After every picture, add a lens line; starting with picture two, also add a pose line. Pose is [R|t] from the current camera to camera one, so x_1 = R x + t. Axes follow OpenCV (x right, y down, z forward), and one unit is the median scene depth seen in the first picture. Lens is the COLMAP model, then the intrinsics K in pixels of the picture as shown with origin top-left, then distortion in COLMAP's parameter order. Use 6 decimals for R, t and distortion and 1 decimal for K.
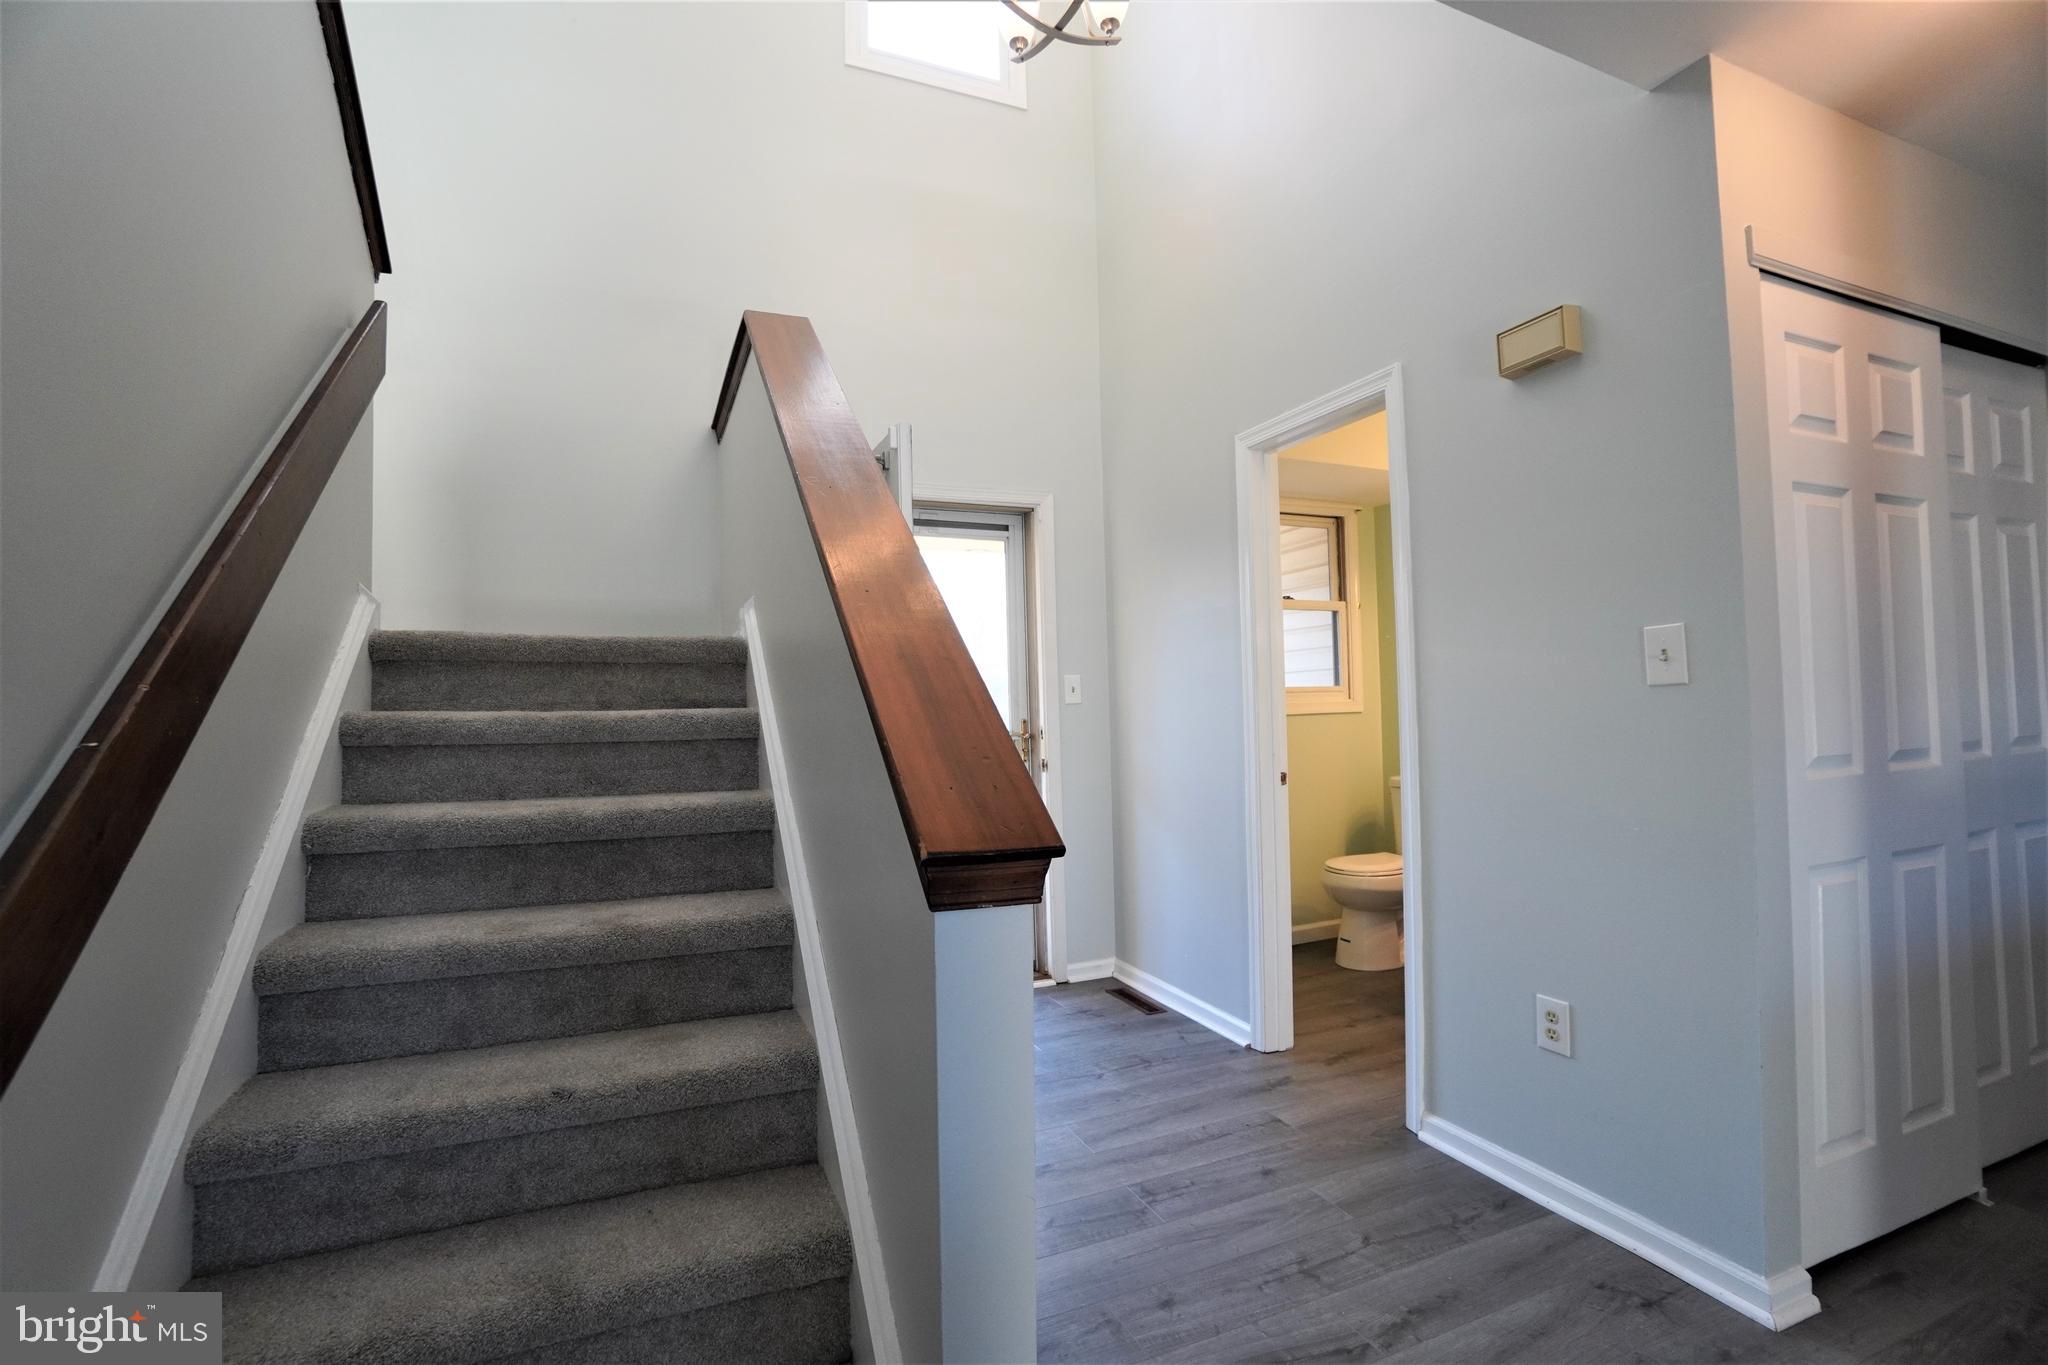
lens RADIAL K [[930.3, 0, 1009.1], [0, 930.3, 682.1], [0, 0, 1]] dist [-0.062502, 0.022208]
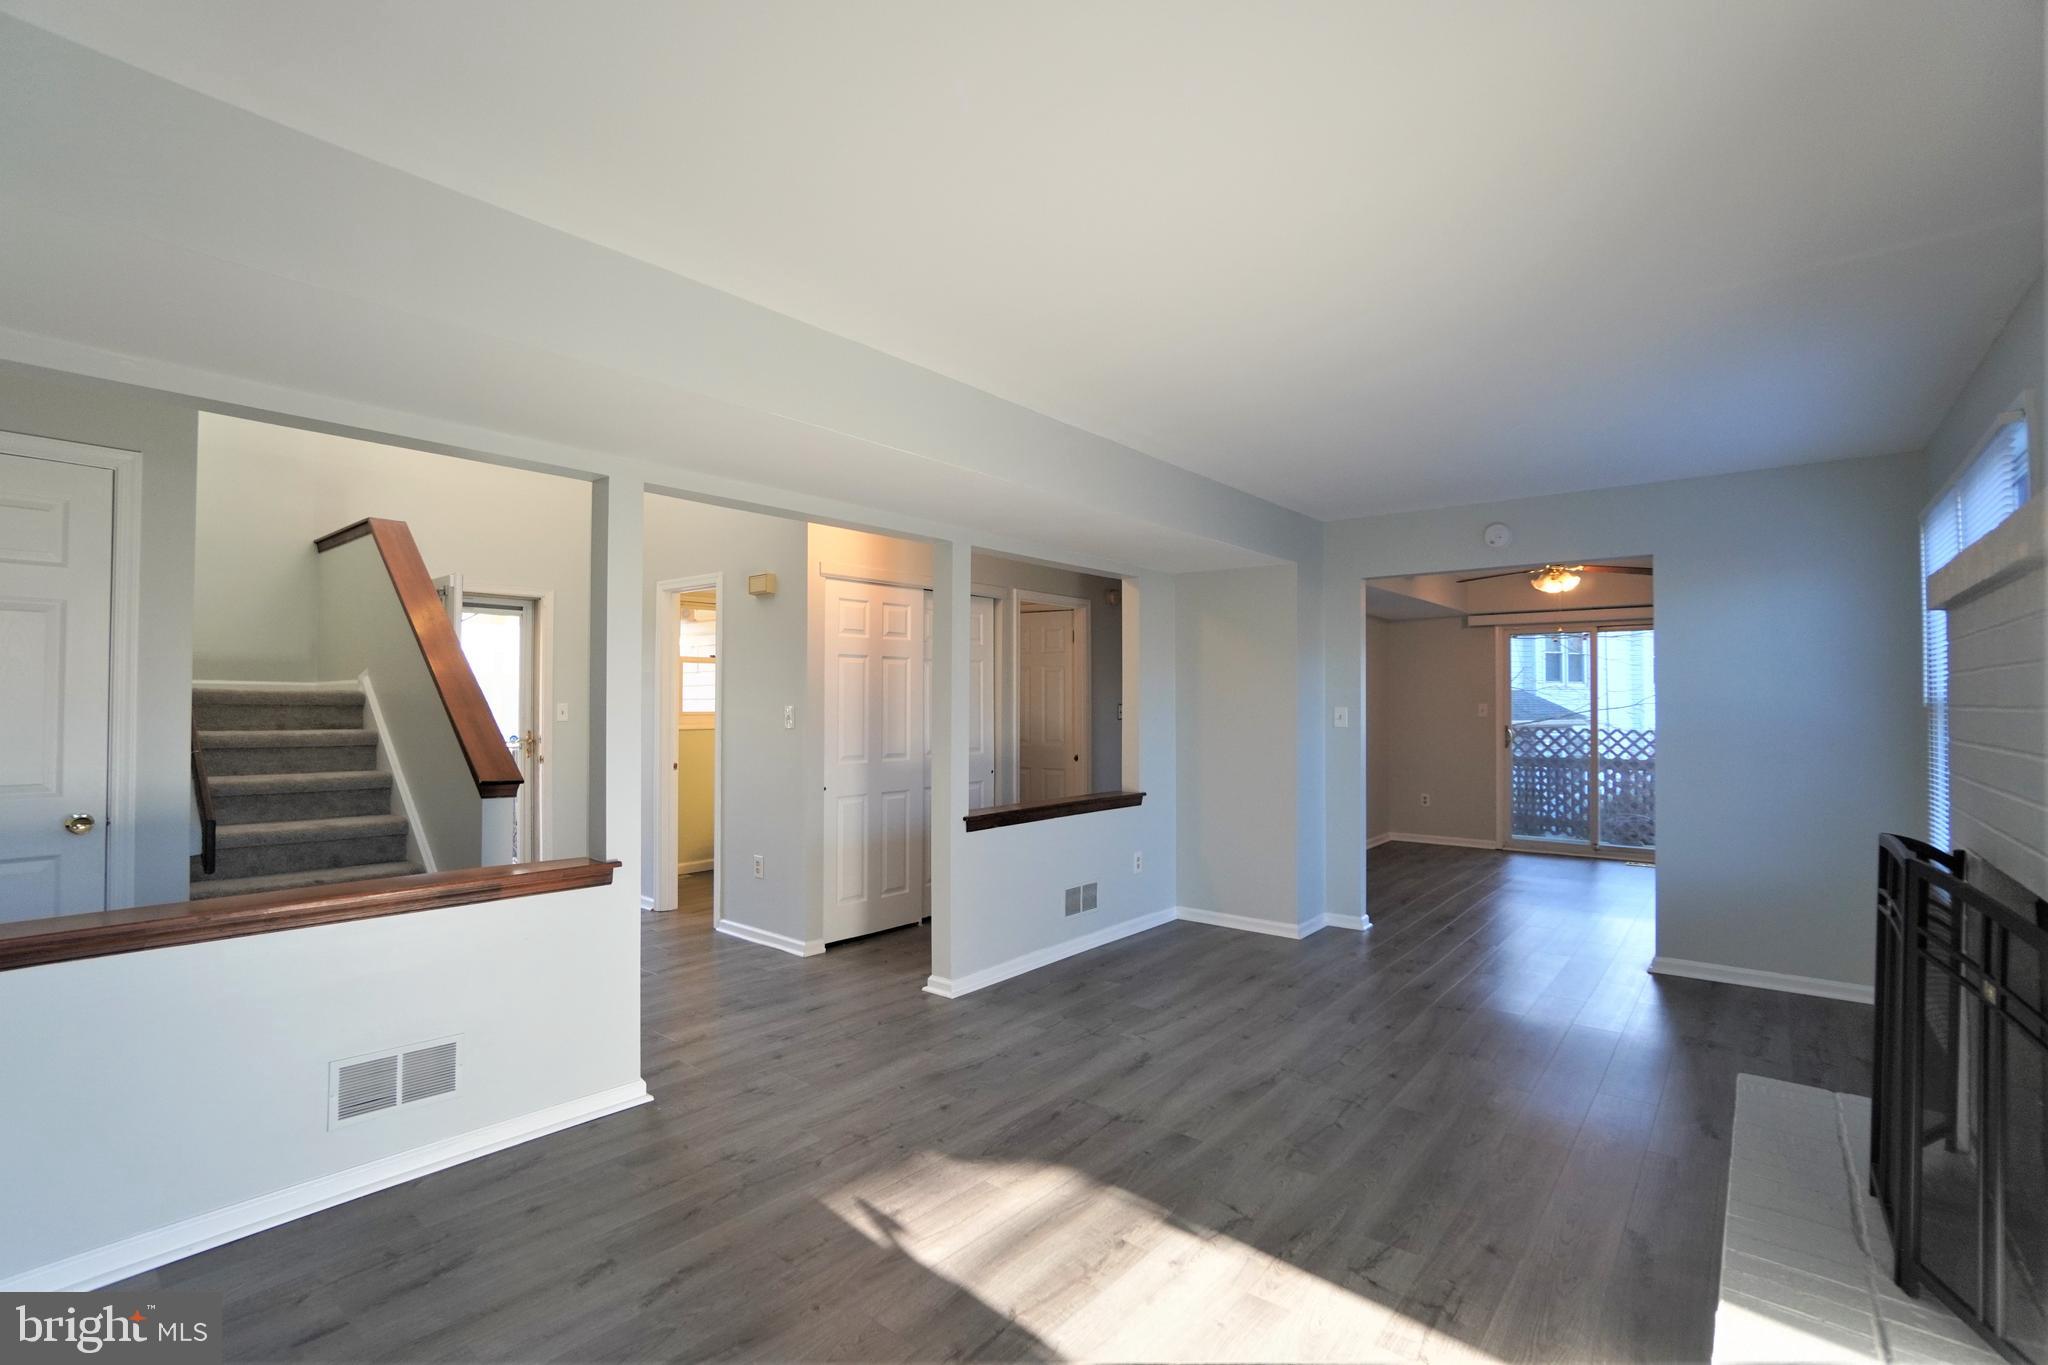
lens RADIAL K [[930.3, 0, 1009.1], [0, 930.3, 682.1], [0, 0, 1]] dist [-0.062502, 0.022208]
pose [[0.887430, 0.035160, 0.459599, 0.043564], [-0.036781, 0.999309, -0.005430, -0.125269], [-0.459473, -0.012085, 0.888110, -1.494631]]
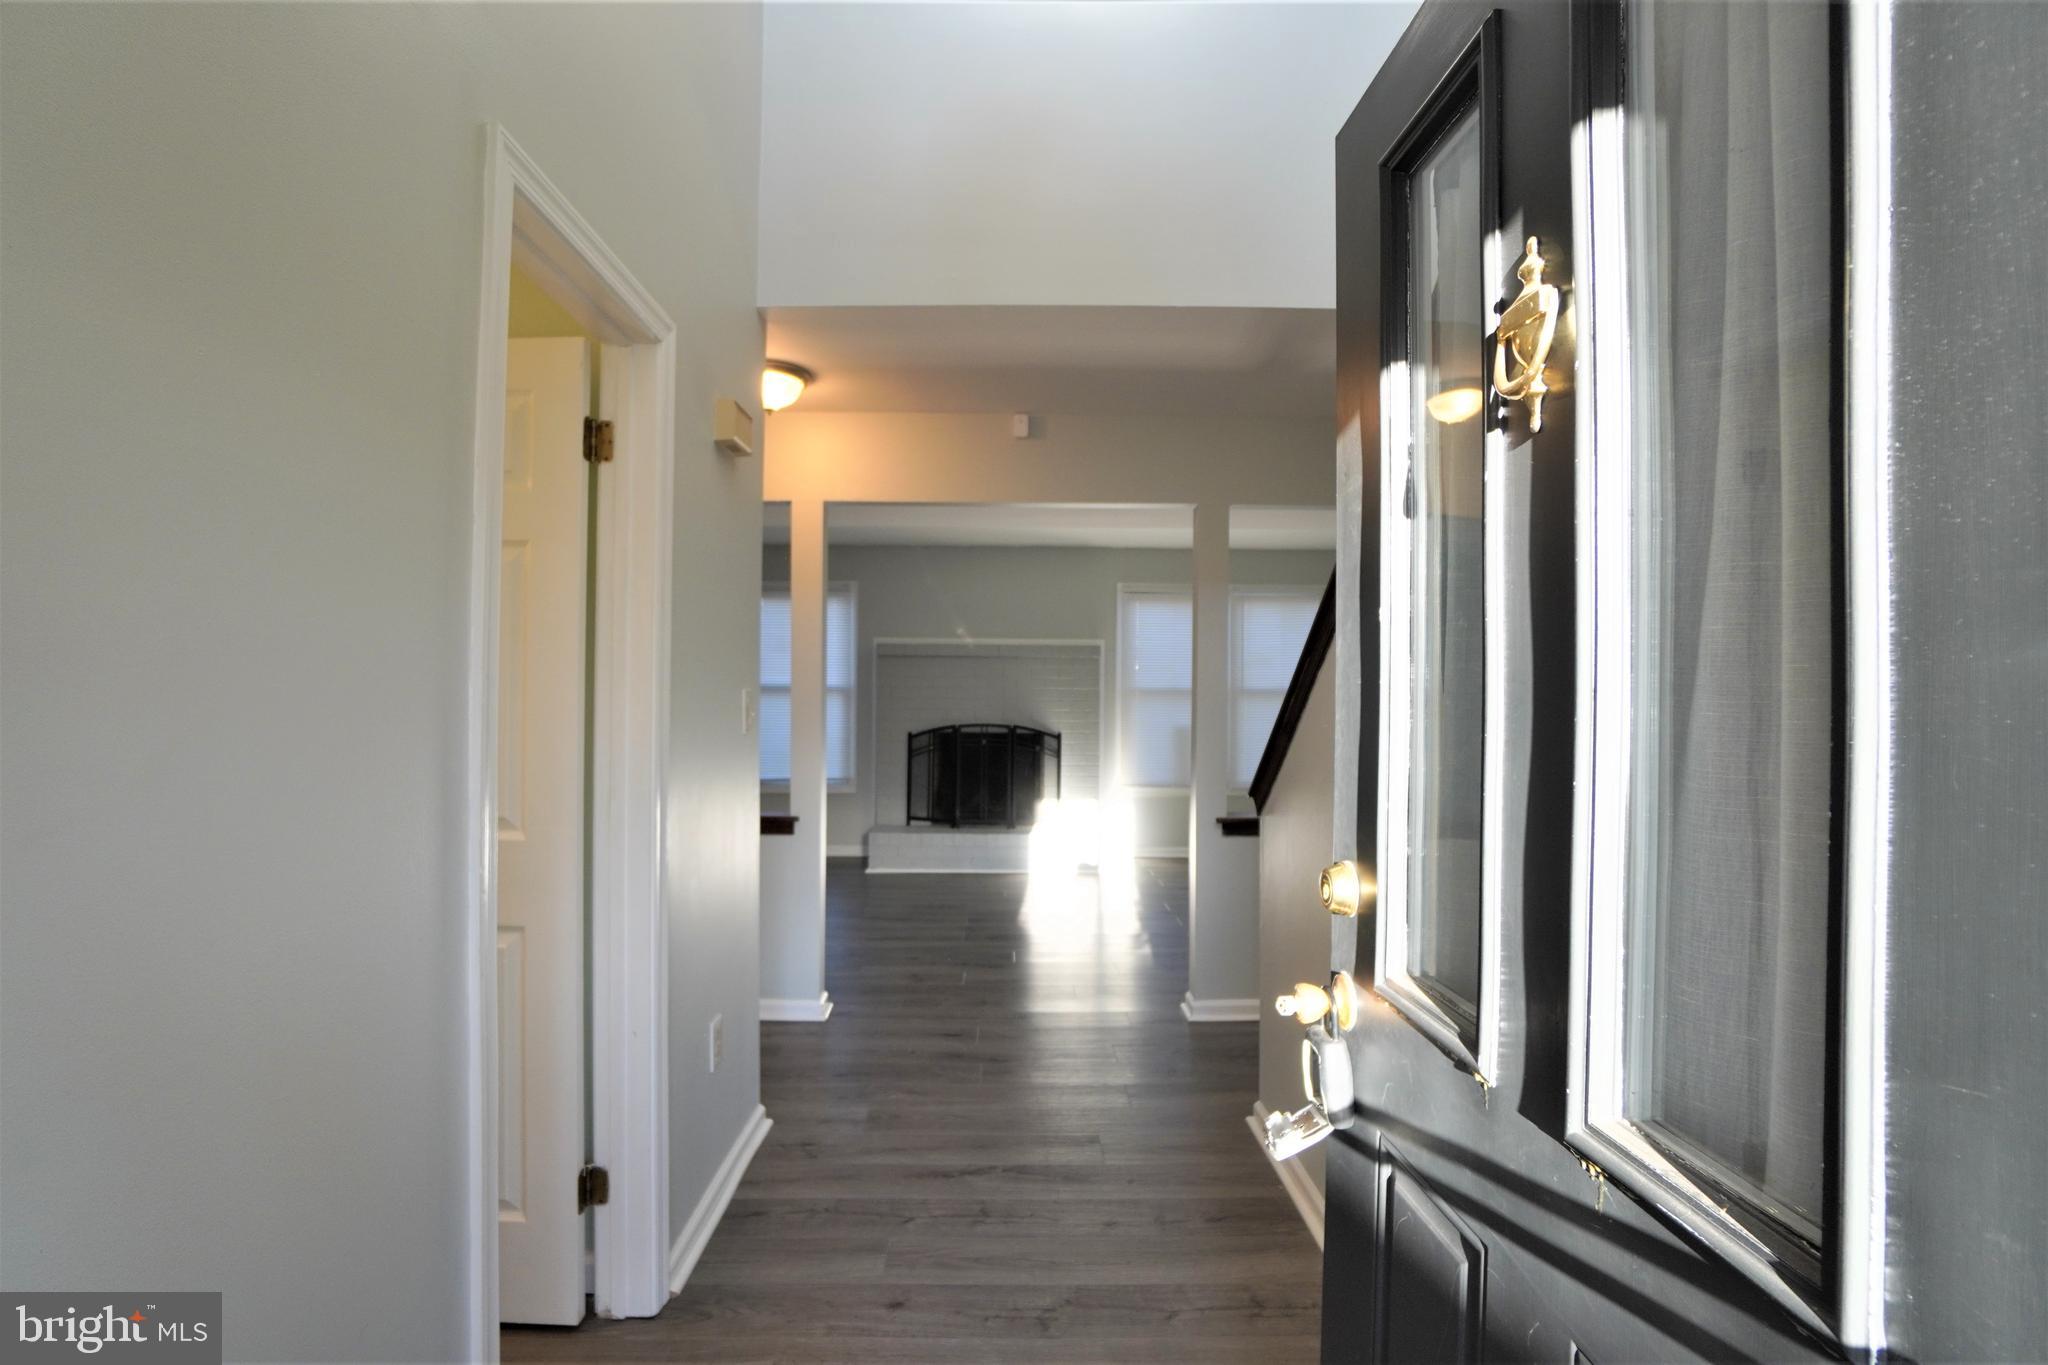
lens RADIAL K [[930.3, 0, 1009.1], [0, 930.3, 682.1], [0, 0, 1]] dist [-0.062502, 0.022208]
pose [[-0.925305, 0.020041, 0.378694, -0.160859], [0.002544, 0.998908, -0.046648, -0.007271], [-0.379215, -0.042200, -0.924346, 1.903298]]
